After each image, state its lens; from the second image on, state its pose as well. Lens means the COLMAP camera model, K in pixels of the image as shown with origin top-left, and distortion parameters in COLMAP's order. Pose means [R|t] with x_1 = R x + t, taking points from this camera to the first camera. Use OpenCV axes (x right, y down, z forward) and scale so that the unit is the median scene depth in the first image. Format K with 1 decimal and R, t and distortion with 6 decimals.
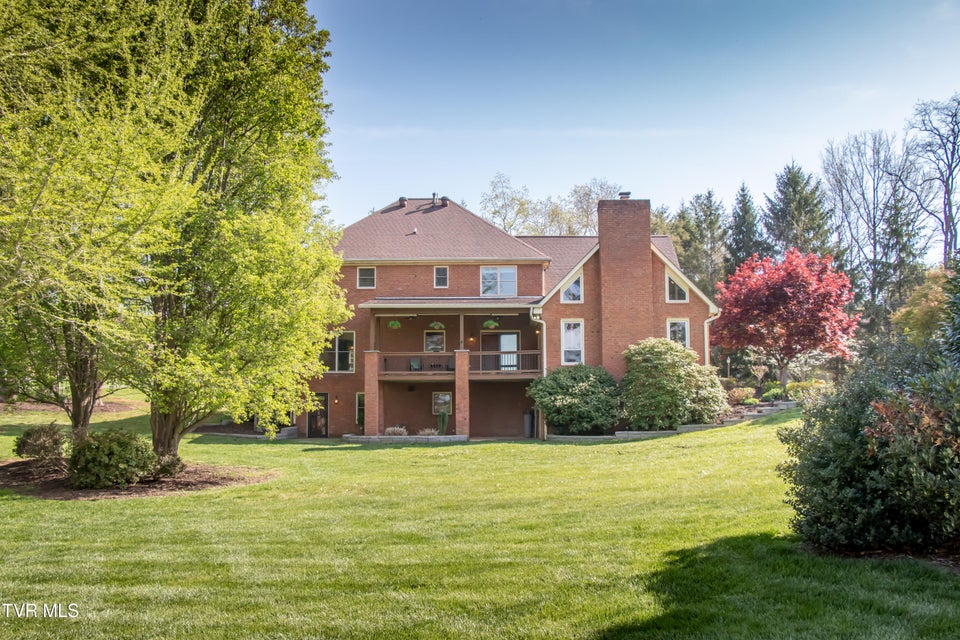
lens RADIAL K [[927.0, 0, 480.0], [0, 927.0, 320.0], [0, 0, 1]] dist [-0.057502, -0.000720]
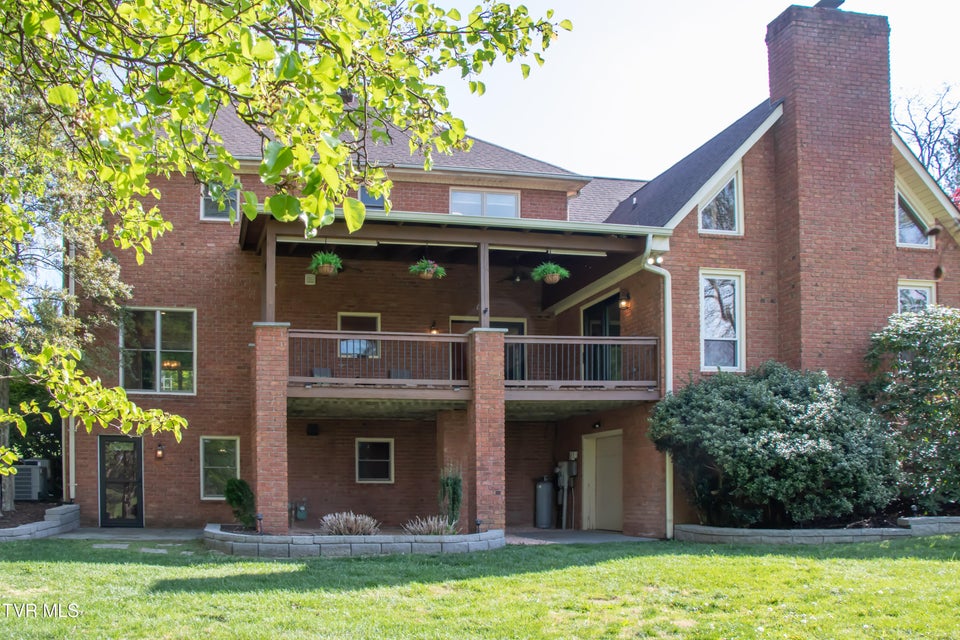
lens RADIAL K [[851.8, 0, 391.7], [0, 851.8, 471.3], [0, 0, 1]] dist [-0.030998, -0.008258]
pose [[0.980635, 0.001521, 0.195837, -0.138574], [-0.016867, 0.996910, 0.076717, 0.067913], [-0.195115, -0.078535, 0.977631, 0.624368]]
